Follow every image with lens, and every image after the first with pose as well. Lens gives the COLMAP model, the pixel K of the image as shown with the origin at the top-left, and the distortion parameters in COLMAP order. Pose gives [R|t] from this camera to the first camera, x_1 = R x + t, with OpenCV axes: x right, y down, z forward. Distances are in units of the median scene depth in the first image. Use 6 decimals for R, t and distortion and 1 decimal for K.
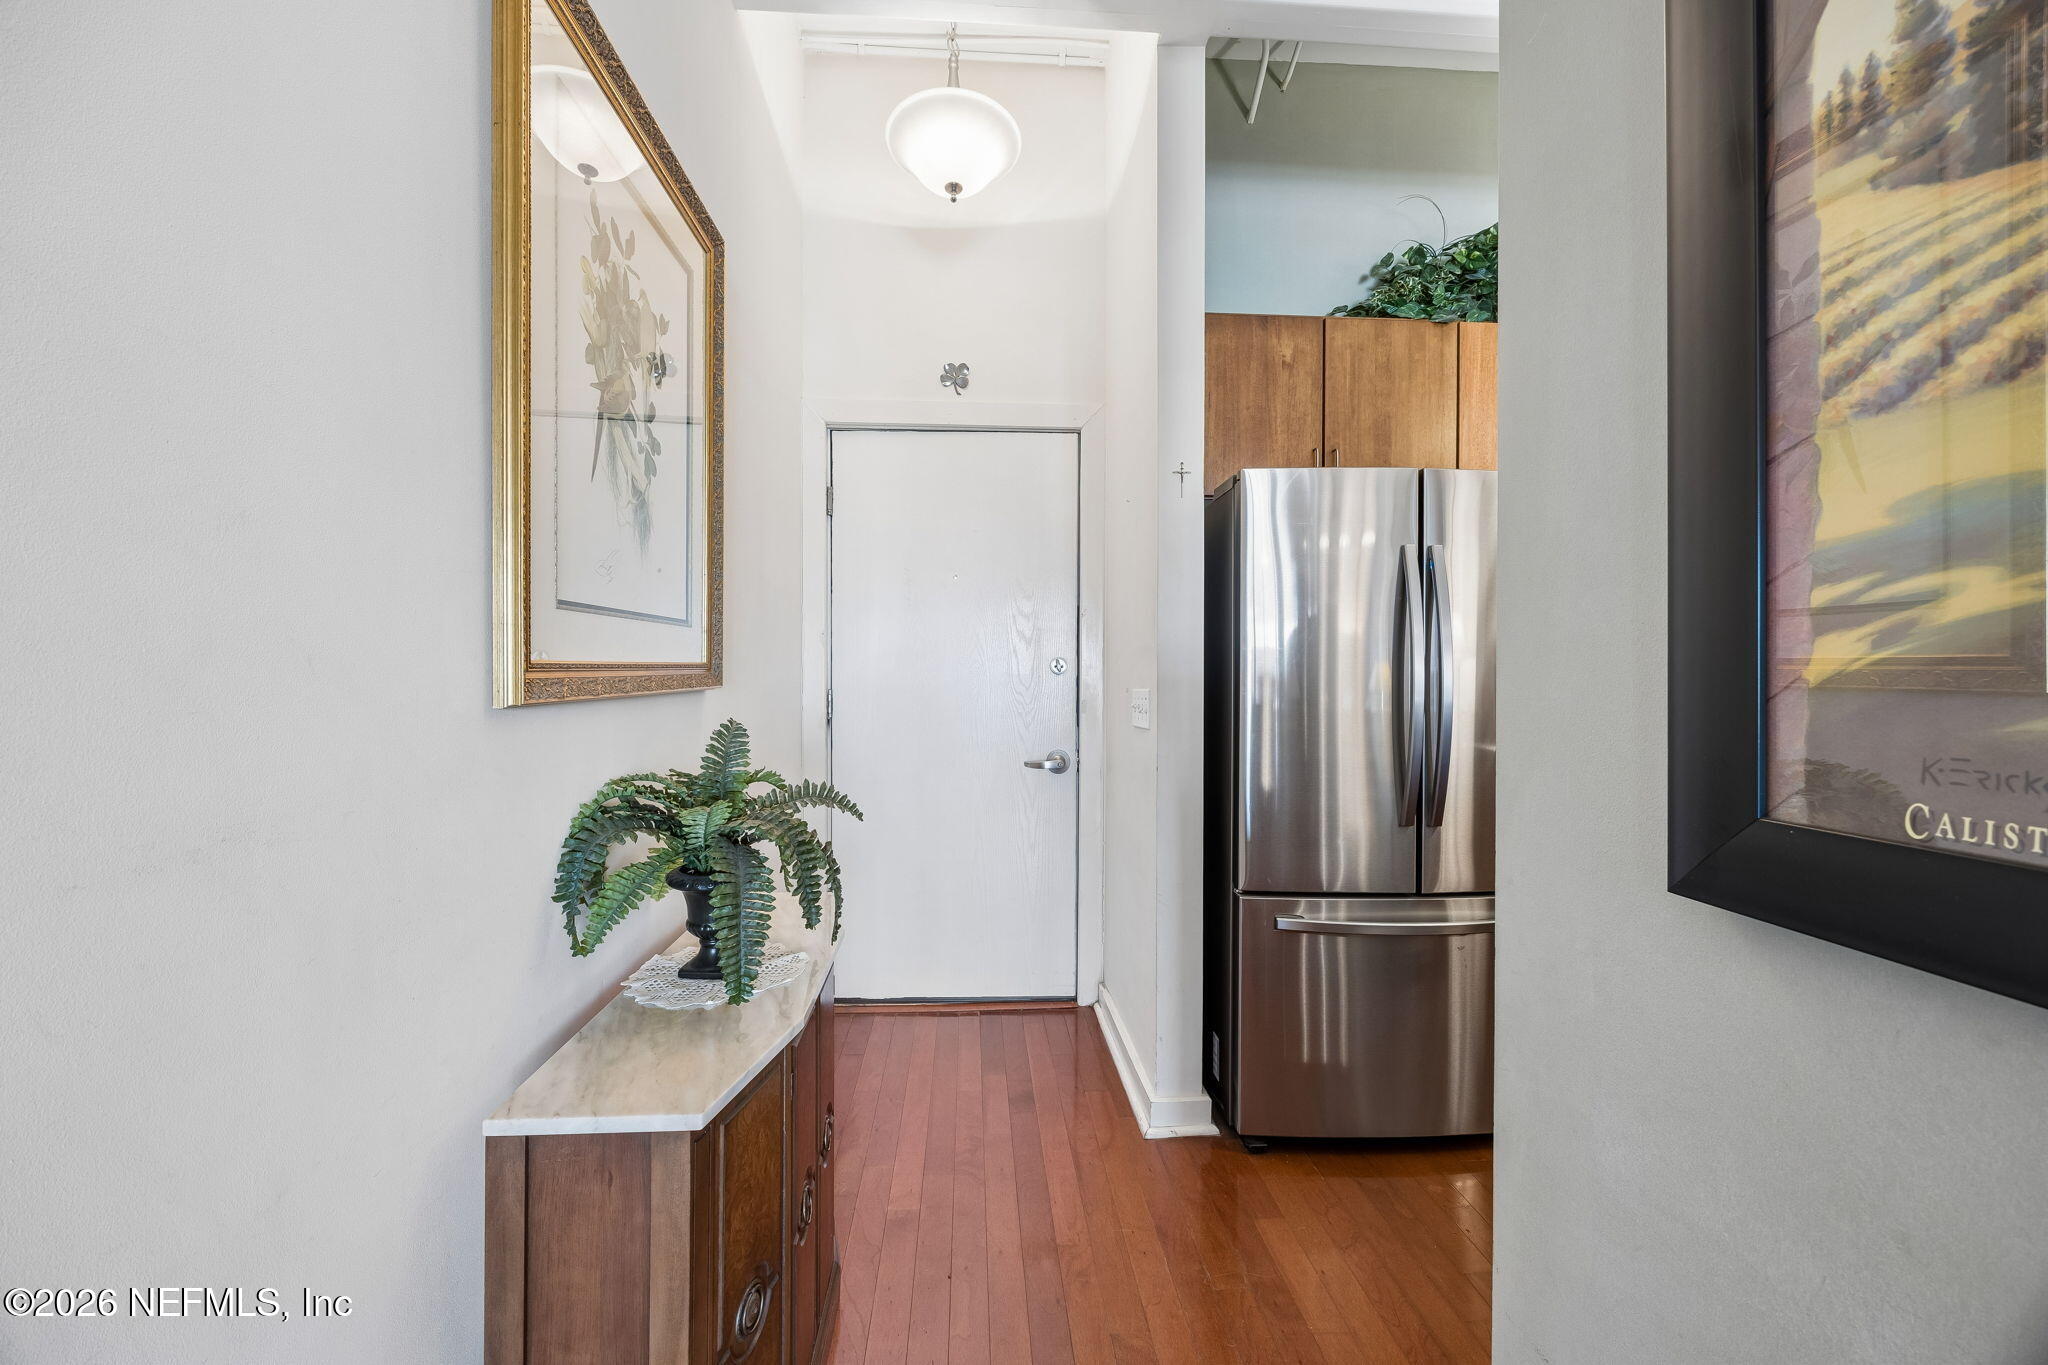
lens RADIAL K [[780.1, 0, 1016.9], [0, 780.1, 689.2], [0, 0, 1]] dist [0.002018, 0.000150]
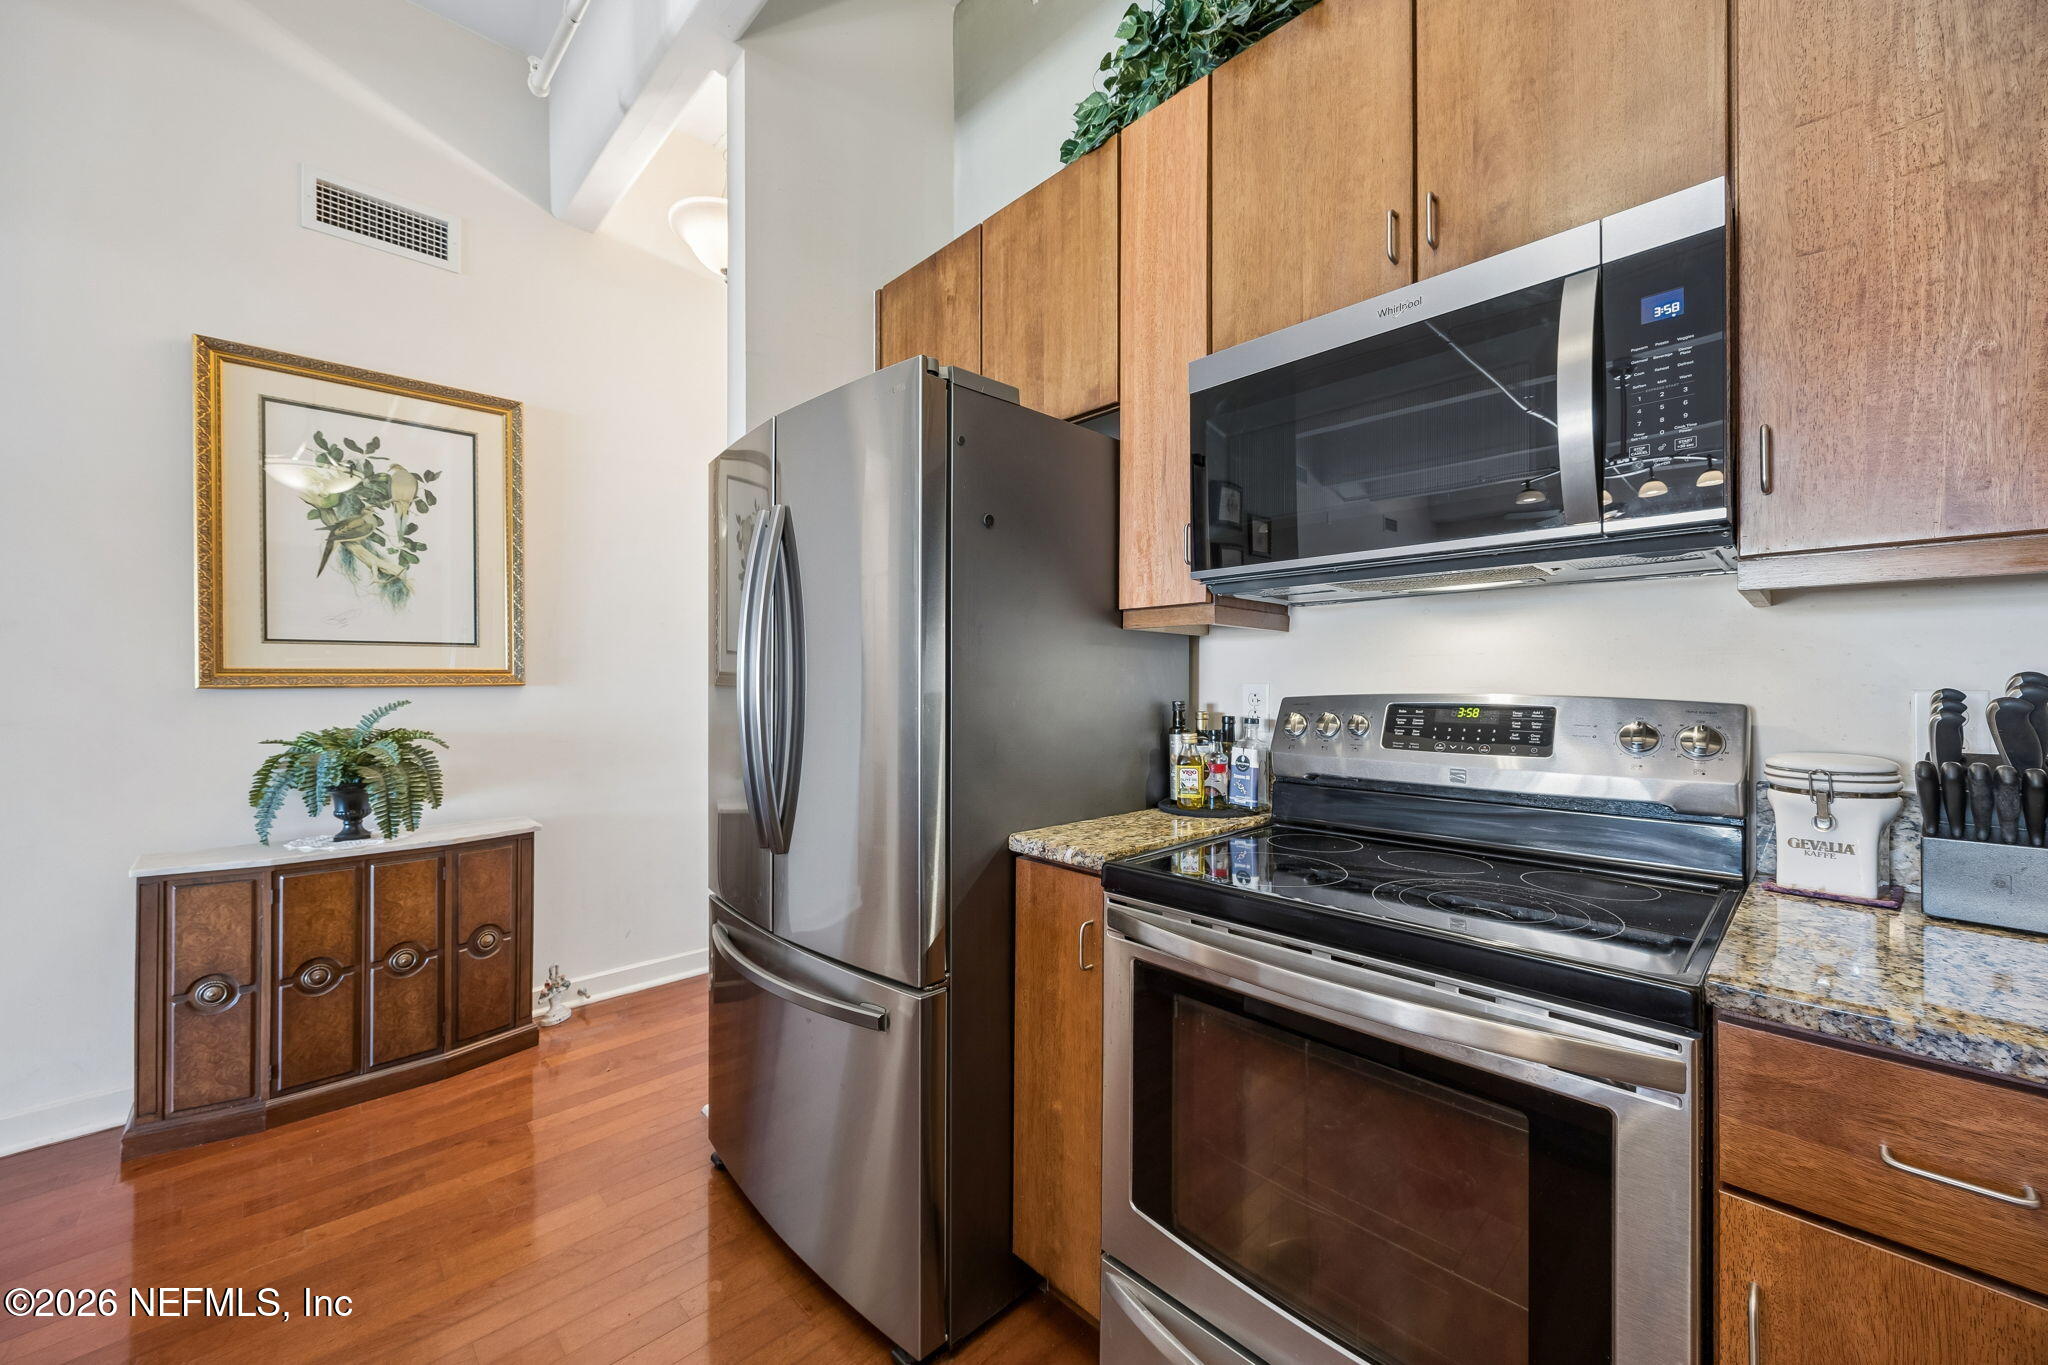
lens RADIAL K [[774.8, 0, 1024.0], [0, 774.8, 682.5], [0, 0, 1]] dist [0.001279, 0.000106]
pose [[0.652894, -0.007715, -0.757410, 1.024814], [-0.007765, 0.999827, -0.016878, 0.008767], [0.757410, 0.016901, 0.652721, 0.524411]]
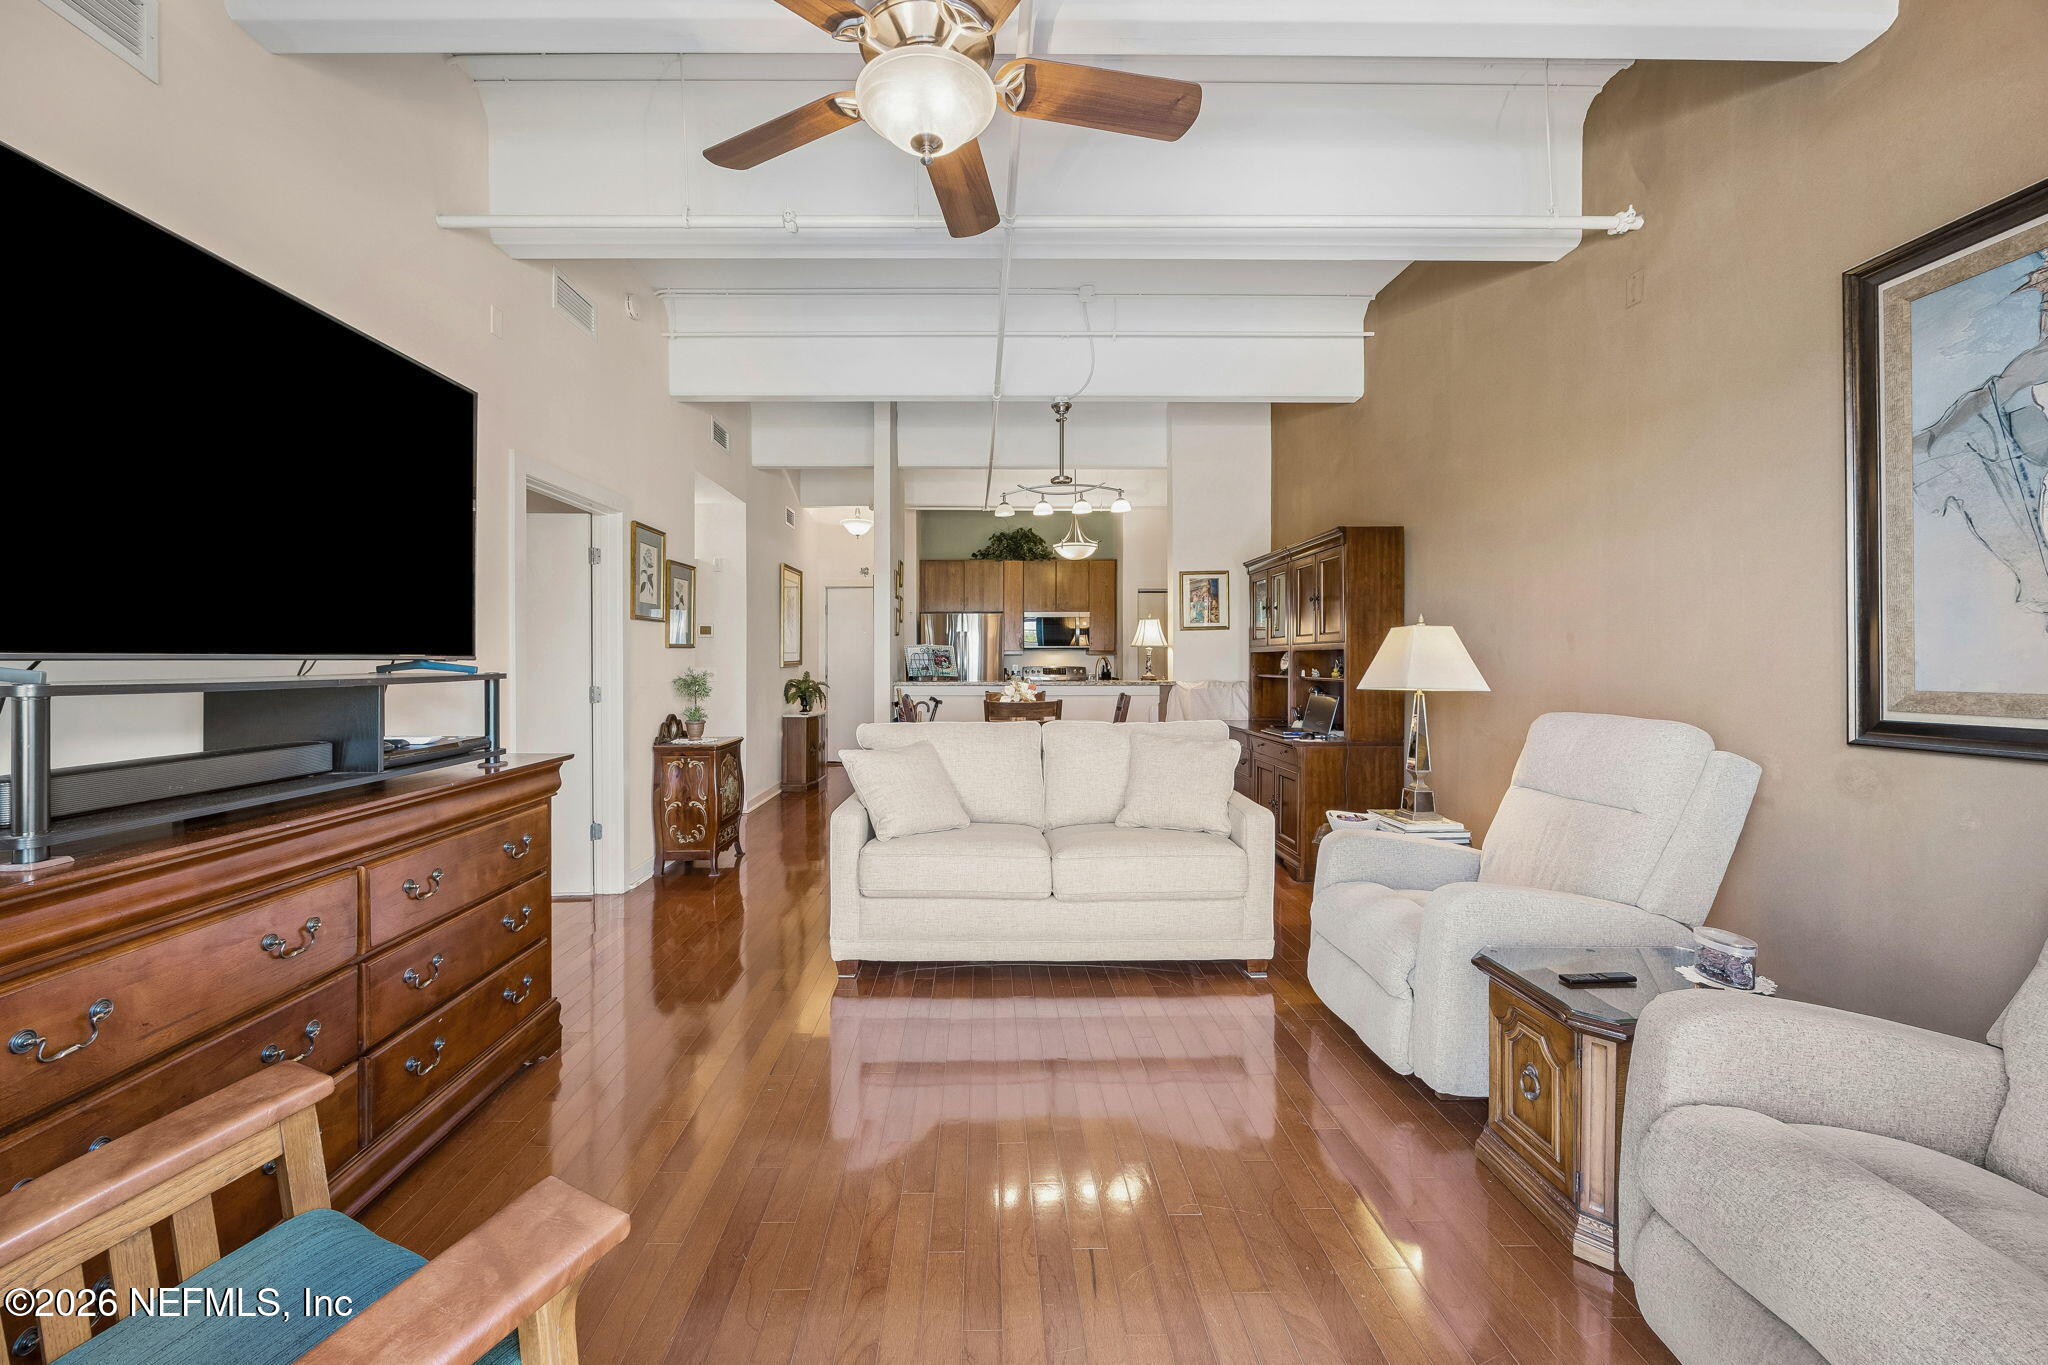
lens RADIAL K [[780.1, 0, 1016.9], [0, 780.1, 689.2], [0, 0, 1]] dist [0.002018, 0.000150]
pose [[0.999659, -0.011362, -0.023528, 0.712748], [0.011753, 0.999794, 0.016552, 0.052452], [0.023335, -0.016823, 0.999586, -2.553801]]
